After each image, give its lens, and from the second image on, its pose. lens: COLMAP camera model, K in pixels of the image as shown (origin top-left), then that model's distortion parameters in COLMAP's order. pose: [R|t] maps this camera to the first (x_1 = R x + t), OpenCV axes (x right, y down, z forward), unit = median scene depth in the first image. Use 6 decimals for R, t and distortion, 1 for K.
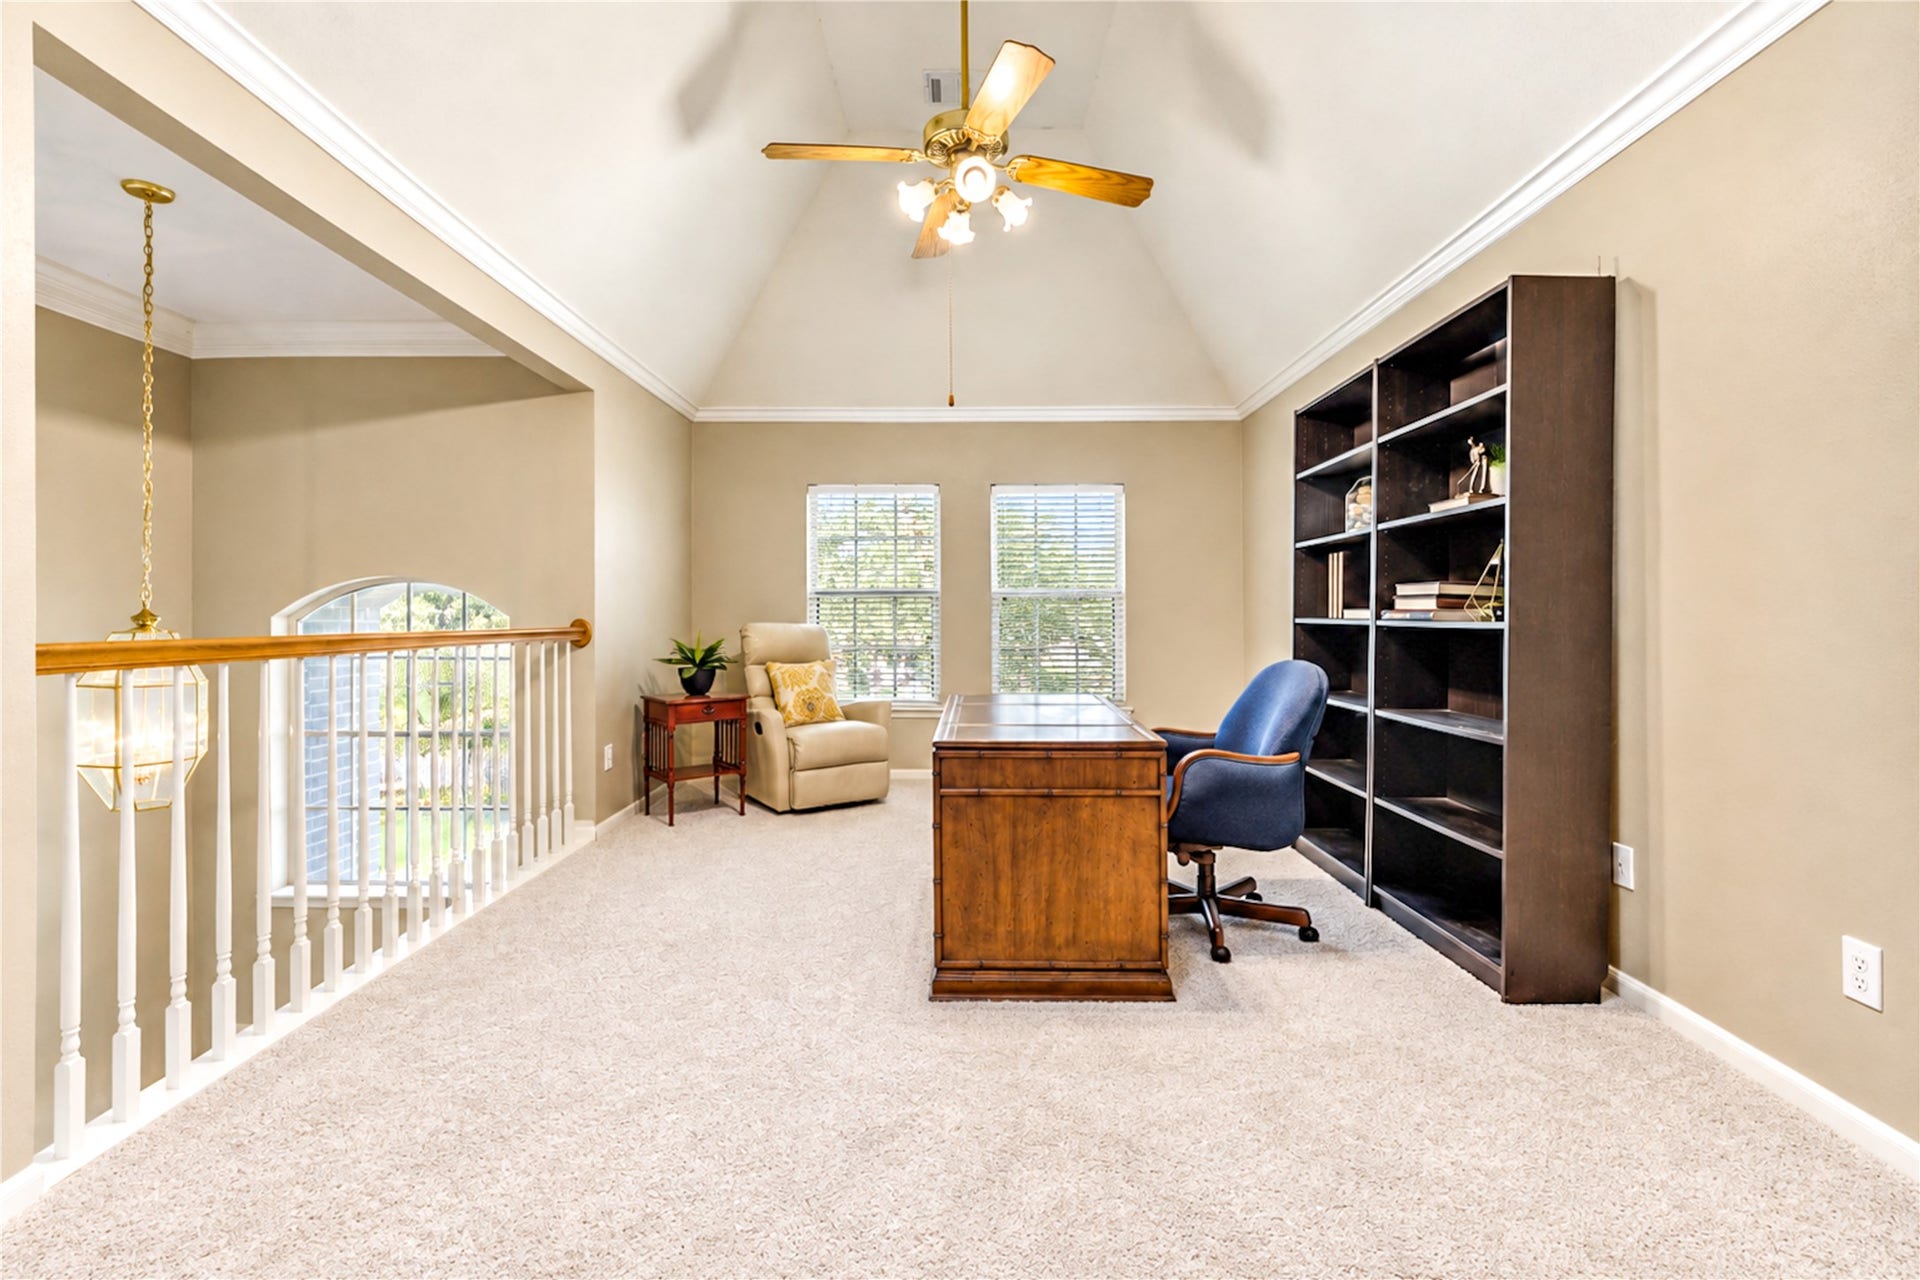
lens RADIAL K [[874.3, 0, 960.0], [0, 874.3, 640.0], [0, 0, 1]] dist [-0.001716, -0.000176]
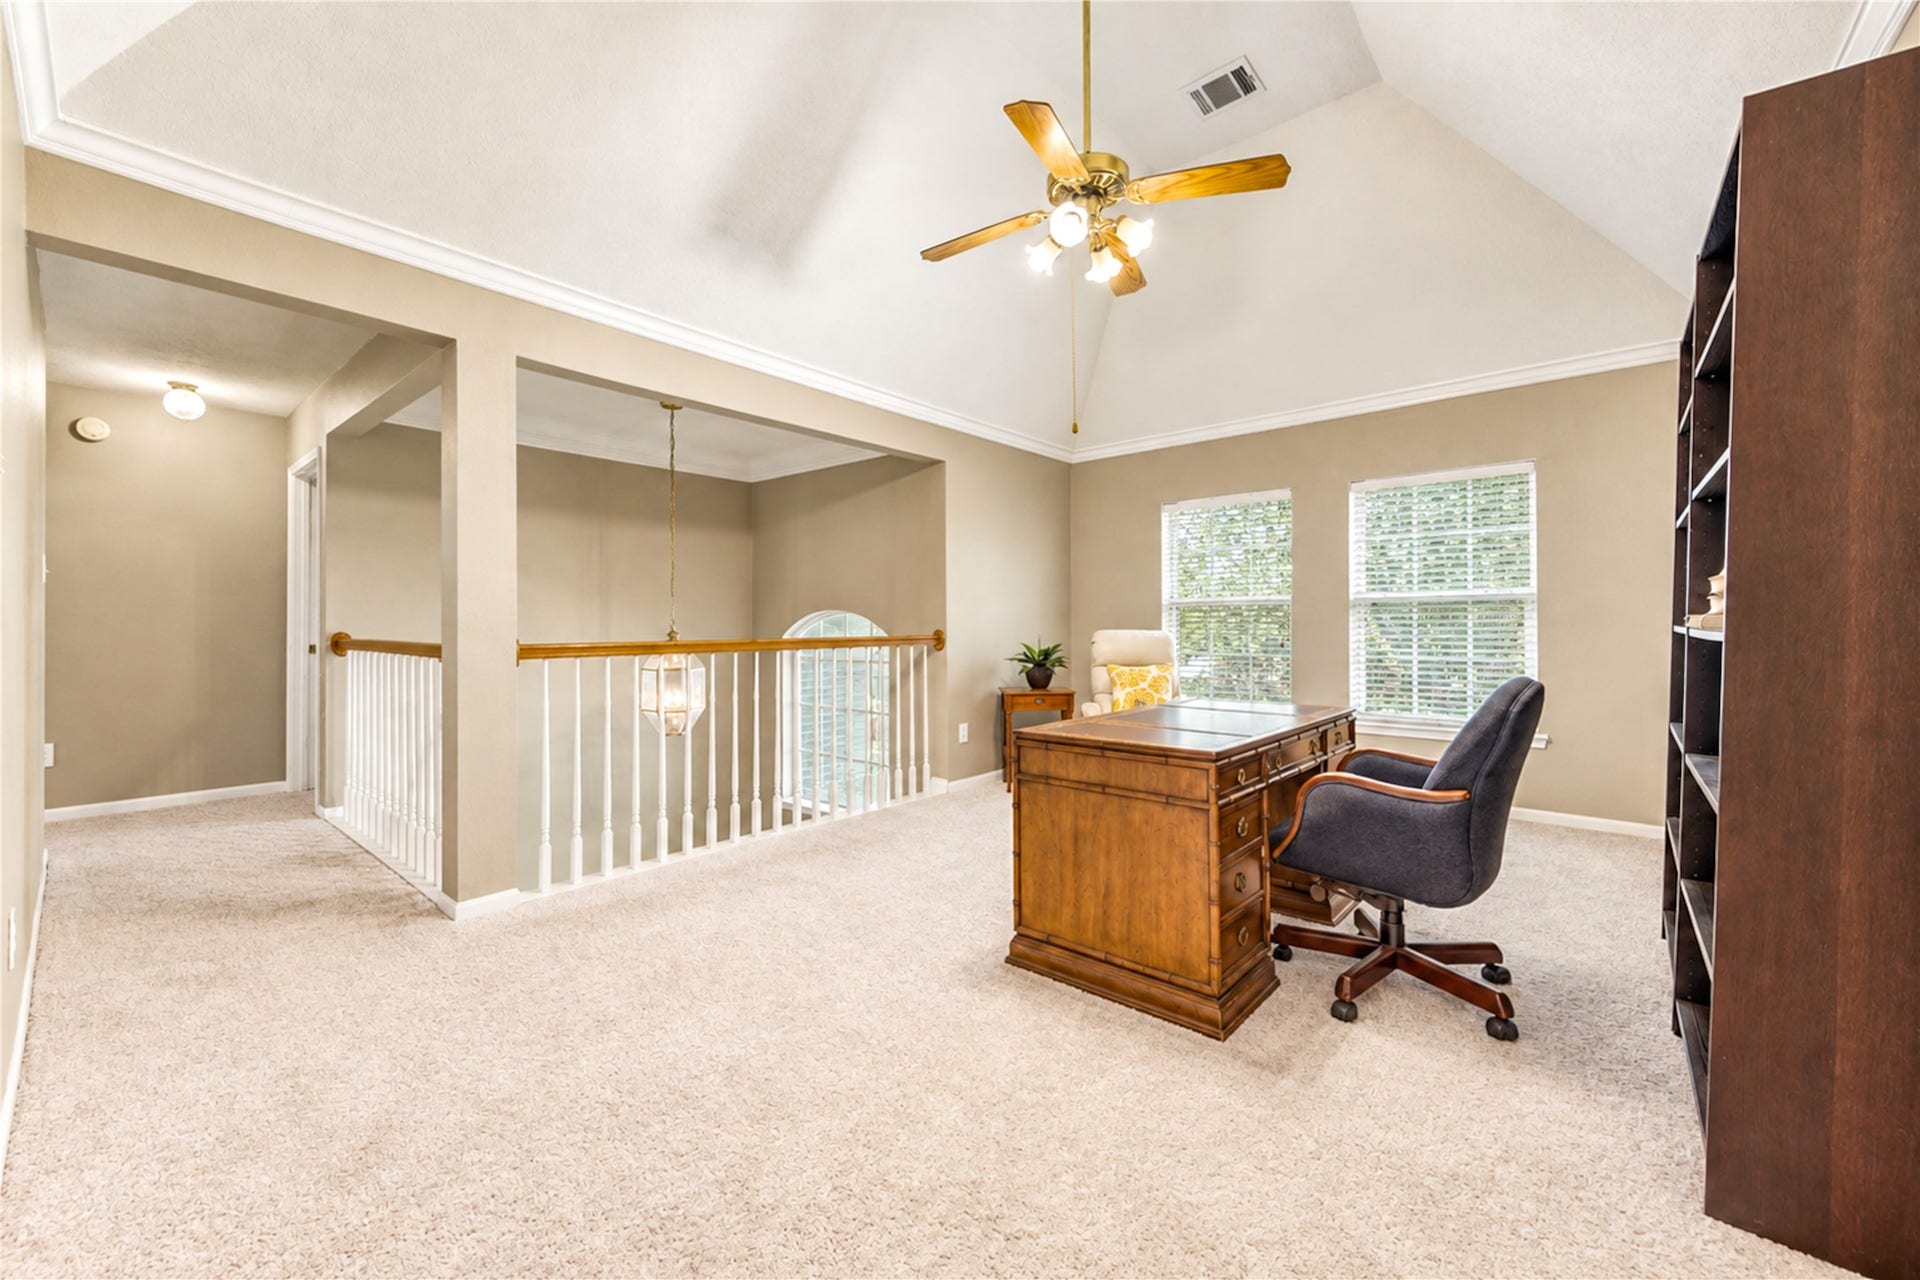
lens RADIAL K [[788.4, 0, 956.5], [0, 788.4, 628.4], [0, 0, 1]] dist [0.006359, -0.000031]
pose [[0.744844, -0.009418, -0.667172, 0.477086], [-0.005123, 0.999790, -0.019833, 0.000450], [0.667219, 0.018191, 0.744639, 0.140650]]
